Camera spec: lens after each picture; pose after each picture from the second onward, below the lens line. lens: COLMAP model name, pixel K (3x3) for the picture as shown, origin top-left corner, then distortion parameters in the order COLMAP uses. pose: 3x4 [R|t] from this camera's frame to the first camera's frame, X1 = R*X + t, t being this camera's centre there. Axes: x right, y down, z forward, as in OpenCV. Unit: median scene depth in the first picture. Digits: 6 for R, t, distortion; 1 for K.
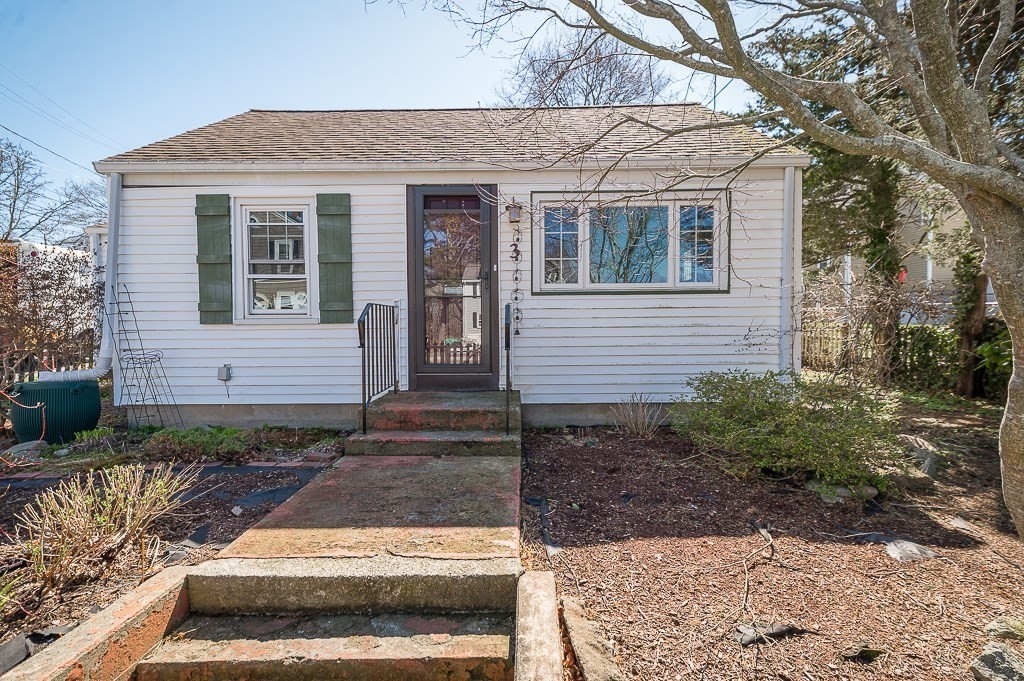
lens RADIAL K [[440.2, 0, 511.8], [0, 440.2, 338.2], [0, 0, 1]] dist [0.001409, 0.001758]
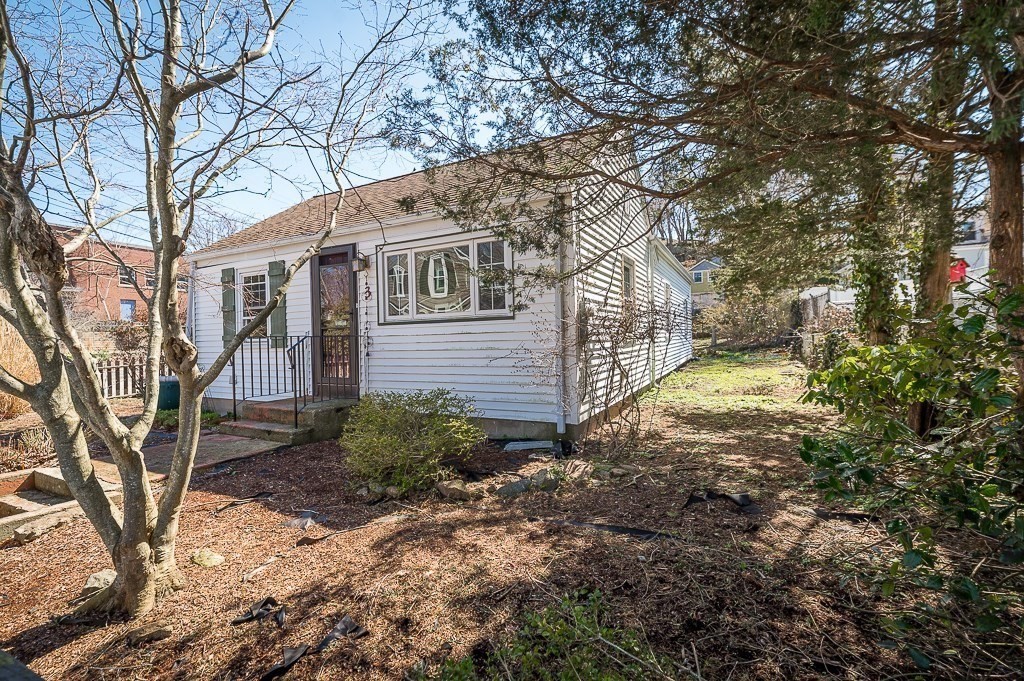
lens RADIAL K [[440.2, 0, 519.4], [0, 440.2, 340.1], [0, 0, 1]] dist [0.001409, 0.001758]
pose [[0.896761, -0.012240, -0.442345, 0.981021], [-0.000130, 0.999610, -0.027923, -0.019467], [0.442515, 0.025097, 0.896410, 0.034624]]
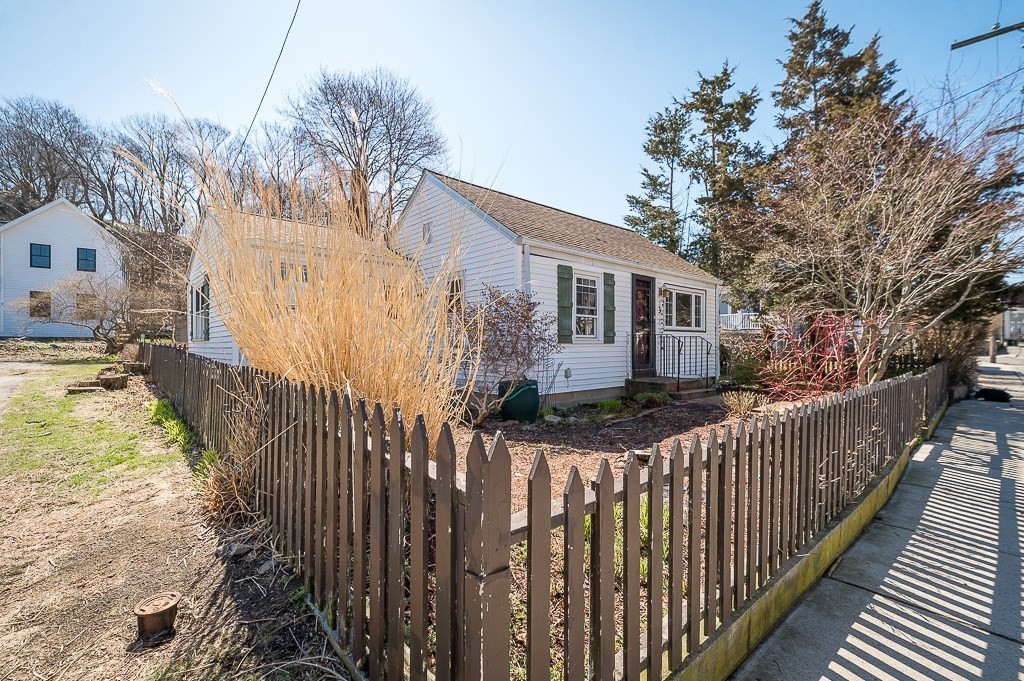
lens RADIAL K [[440.2, 0, 517.4], [0, 440.2, 345.1], [0, 0, 1]] dist [0.001409, 0.001758]
pose [[0.734383, 0.004186, 0.678723, -1.925728], [0.017423, 0.999535, -0.025016, 0.012052], [-0.678512, 0.030197, 0.733969, -0.083284]]
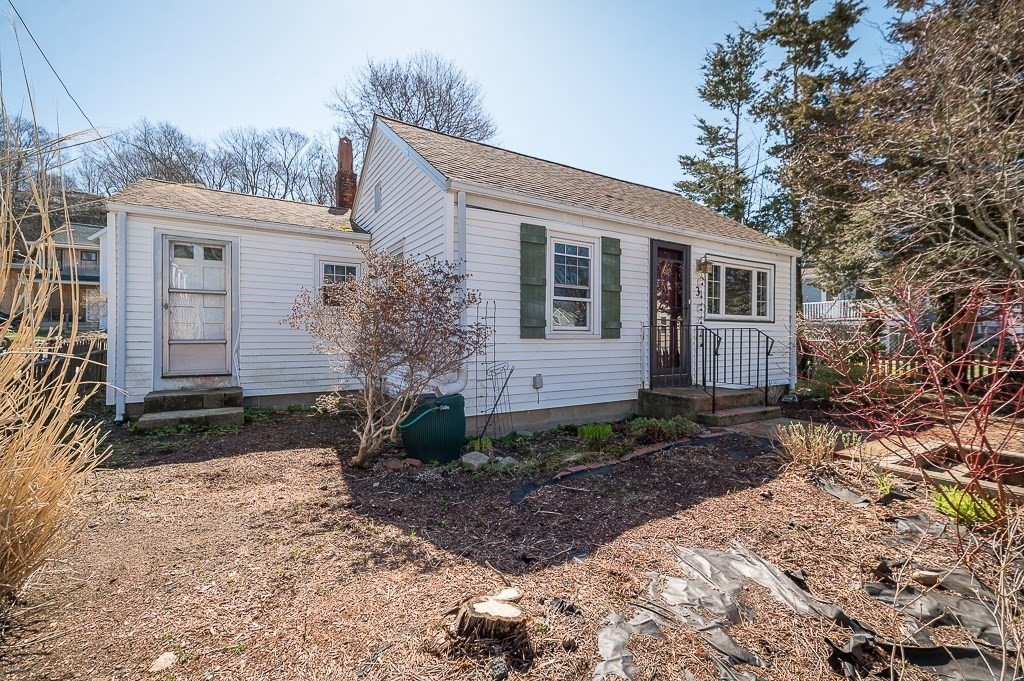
lens RADIAL K [[440.2, 0, 508.7], [0, 440.2, 337.8], [0, 0, 1]] dist [0.001409, 0.001758]
pose [[0.845375, 0.007719, 0.534118, -1.332552], [0.008488, 0.999575, -0.027879, -0.002829], [-0.534106, 0.028102, 0.844950, 0.082238]]
